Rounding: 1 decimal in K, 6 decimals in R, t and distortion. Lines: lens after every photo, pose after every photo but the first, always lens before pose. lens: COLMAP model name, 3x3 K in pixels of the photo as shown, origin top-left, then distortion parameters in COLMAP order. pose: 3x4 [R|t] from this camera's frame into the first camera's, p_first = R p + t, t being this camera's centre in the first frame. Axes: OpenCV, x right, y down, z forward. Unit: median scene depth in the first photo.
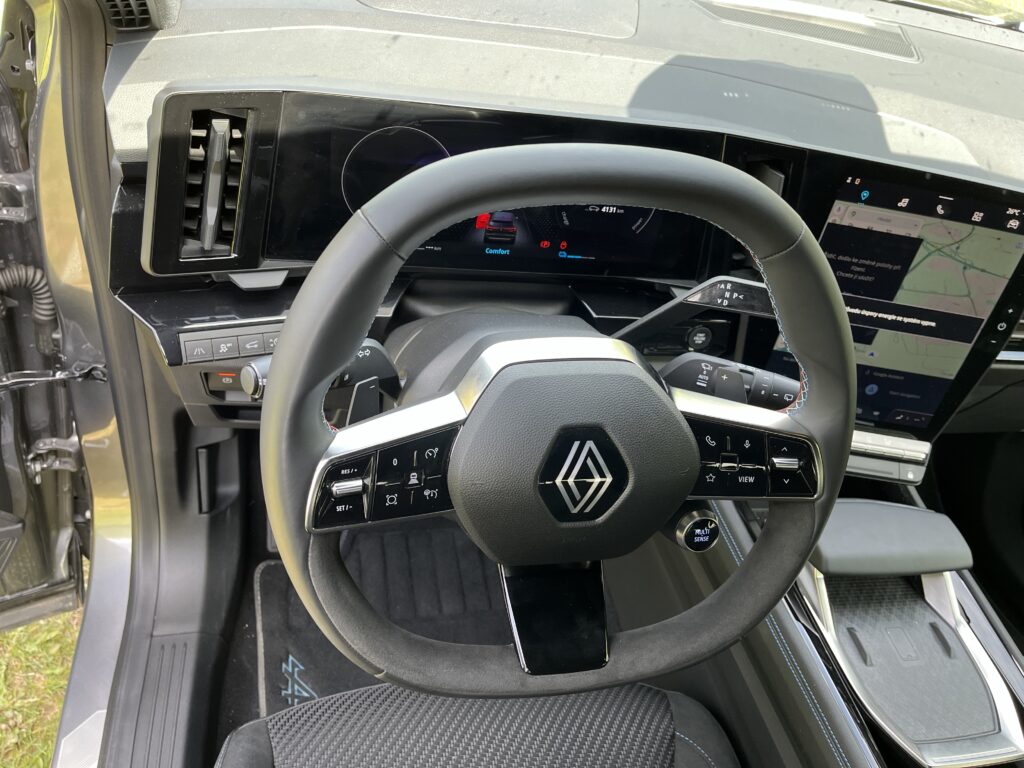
lens RADIAL K [[809.1, 0, 507.0], [0, 809.1, 388.3], [0, 0, 1]] dist [0.033217, -0.069042]
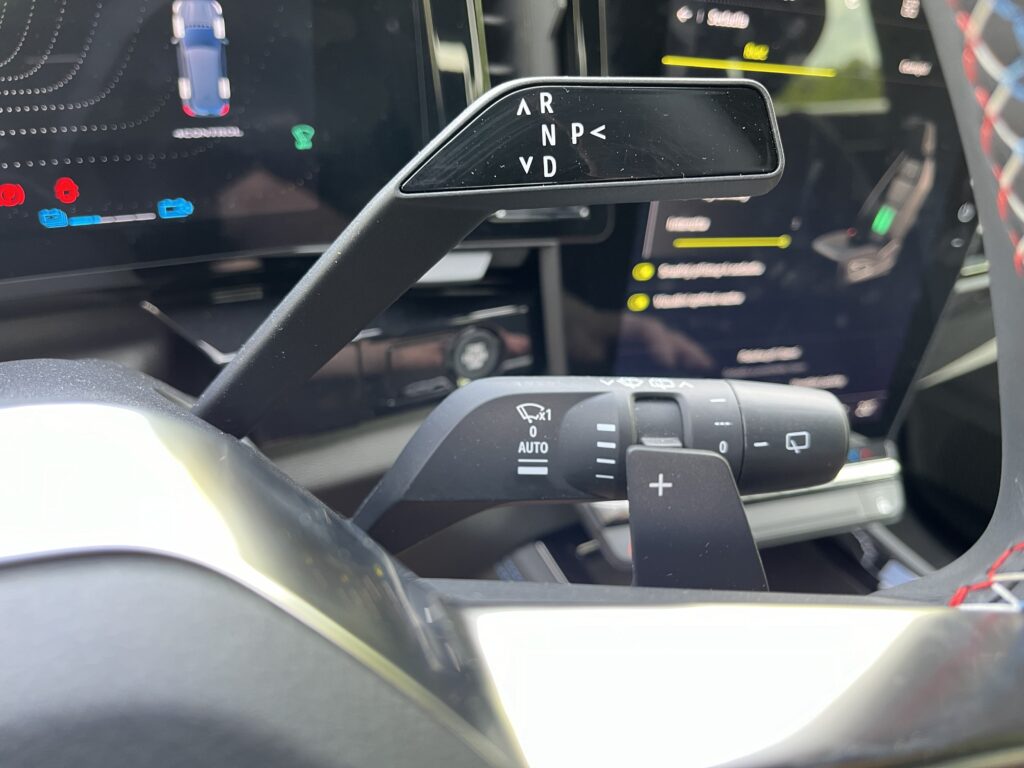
lens RADIAL K [[809.1, 0, 507.0], [0, 809.1, 388.3], [0, 0, 1]] dist [0.033217, -0.069042]
pose [[0.932314, -0.241554, 0.269152, 0.147517], [0.260369, 0.964839, -0.035981, -0.025648], [-0.250997, 0.103624, 0.962425, 0.667200]]
